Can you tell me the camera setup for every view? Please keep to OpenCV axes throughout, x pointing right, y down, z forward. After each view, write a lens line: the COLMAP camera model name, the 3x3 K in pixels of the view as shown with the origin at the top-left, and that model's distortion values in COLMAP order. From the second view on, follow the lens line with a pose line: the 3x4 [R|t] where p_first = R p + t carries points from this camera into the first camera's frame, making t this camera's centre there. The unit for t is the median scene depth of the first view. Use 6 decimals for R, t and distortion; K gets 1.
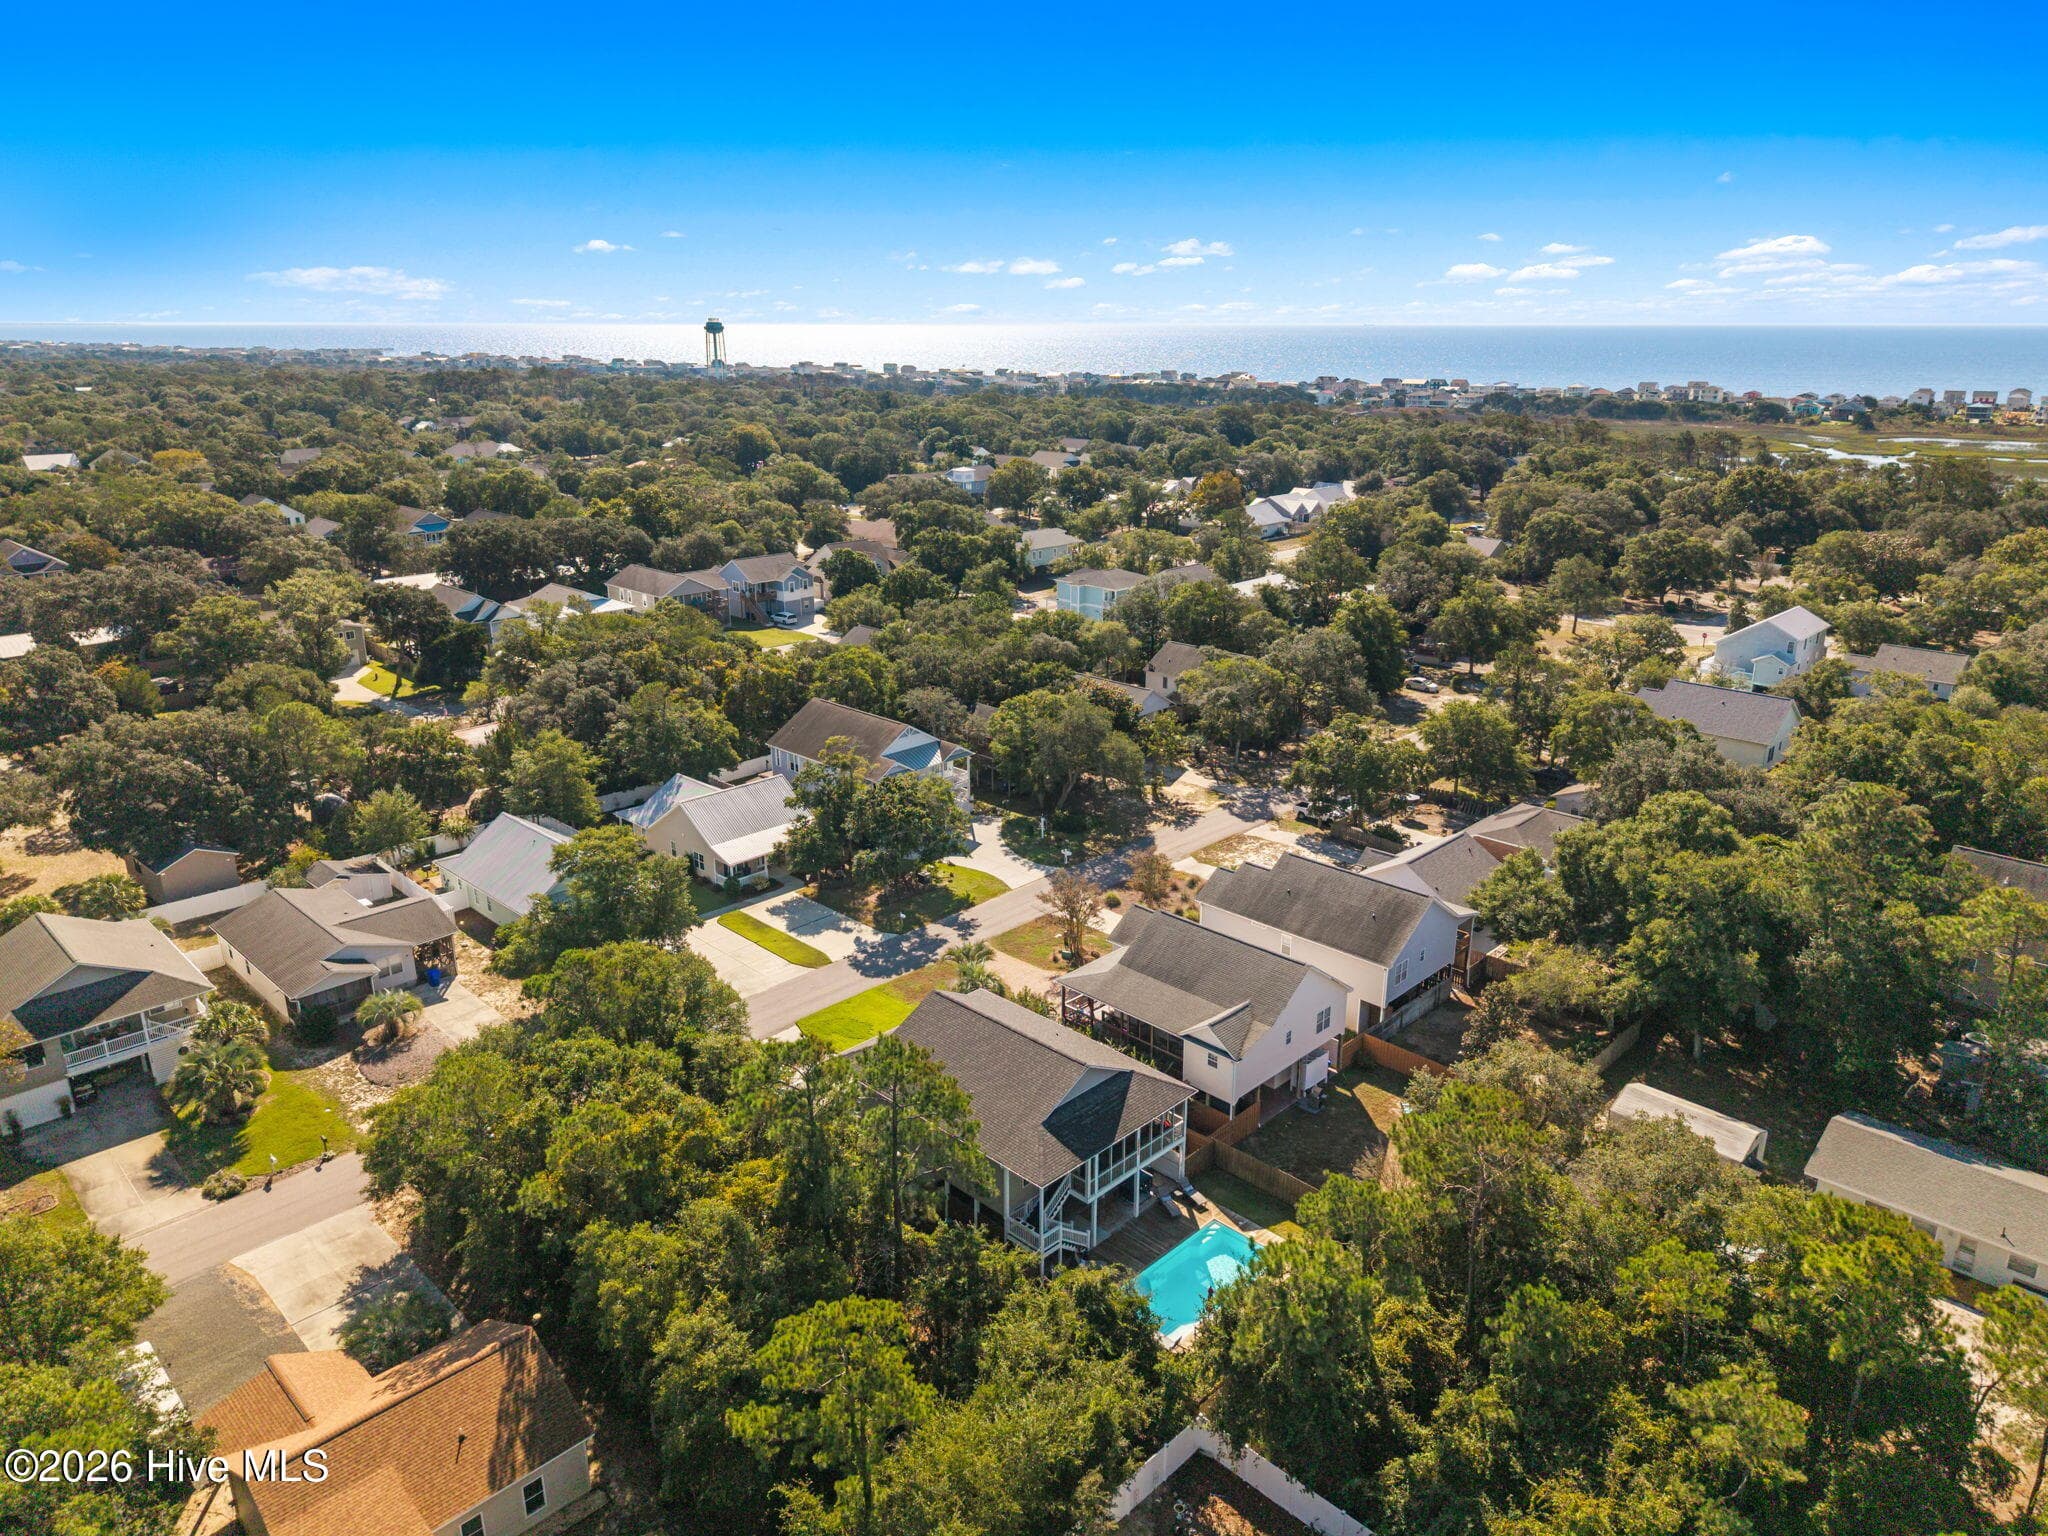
lens RADIAL K [[1379.6, 0, 1048.2], [0, 1379.6, 775.0], [0, 0, 1]] dist [0.007600, -0.000872]
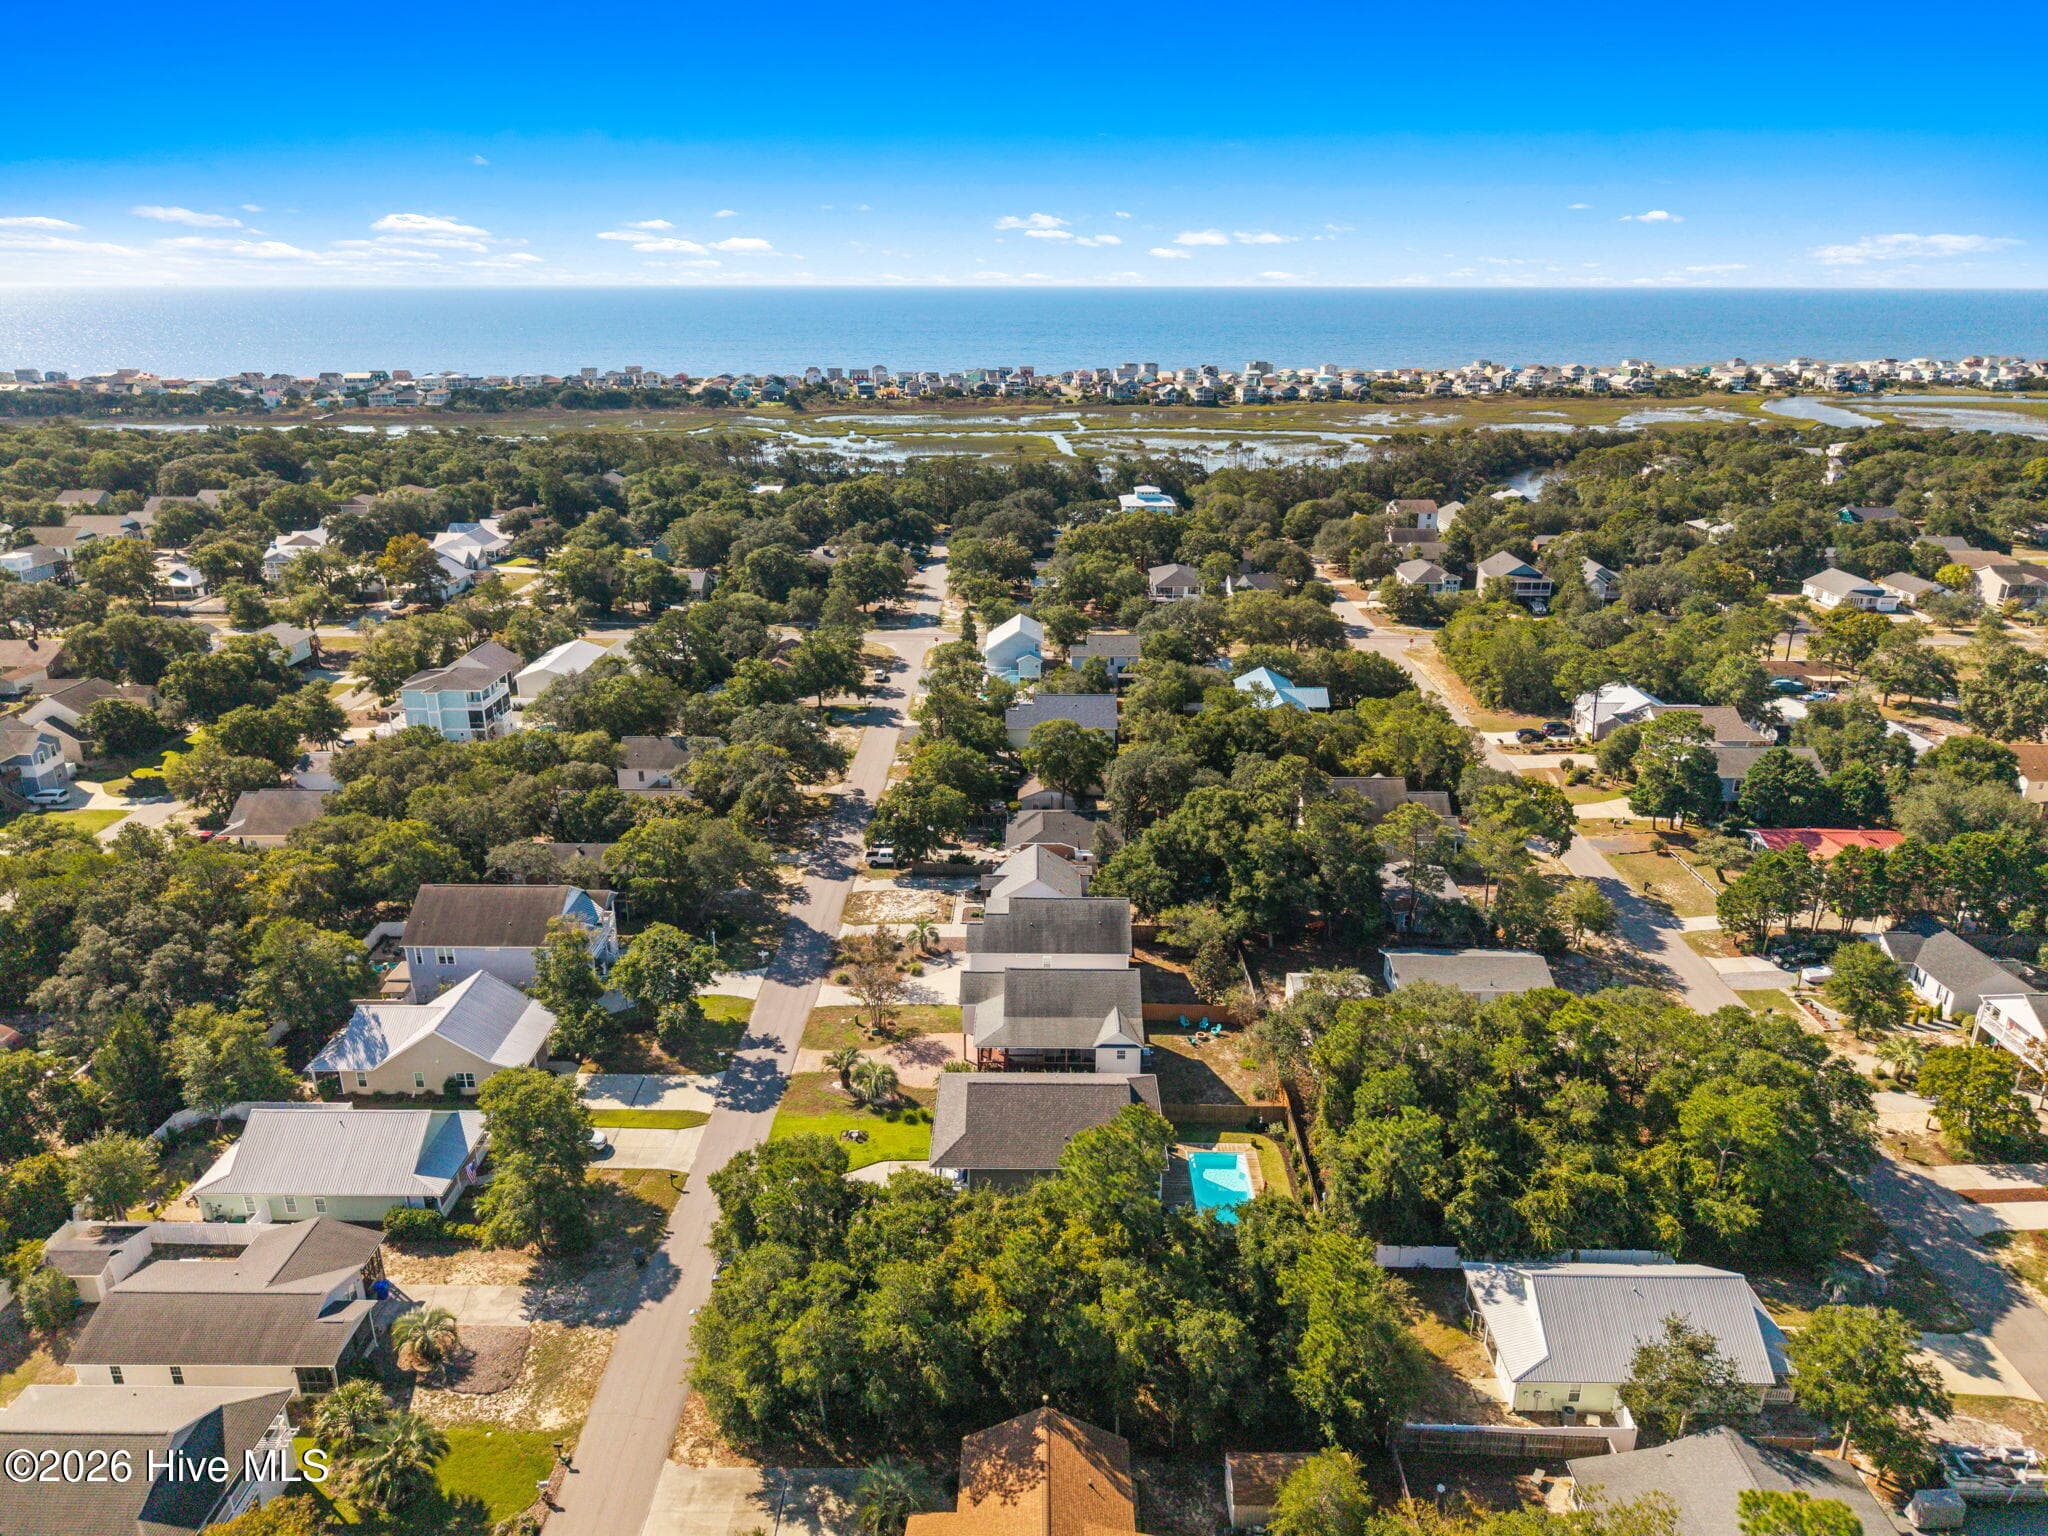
lens RADIAL K [[1385.0, 0, 1032.9], [0, 1385.0, 763.7], [0, 0, 1]] dist [0.008738, 0.001409]
pose [[0.732213, -0.233731, 0.639713, -0.562328], [0.220749, 0.970010, 0.101743, -0.177326], [-0.644309, 0.066718, 0.761850, -0.031920]]
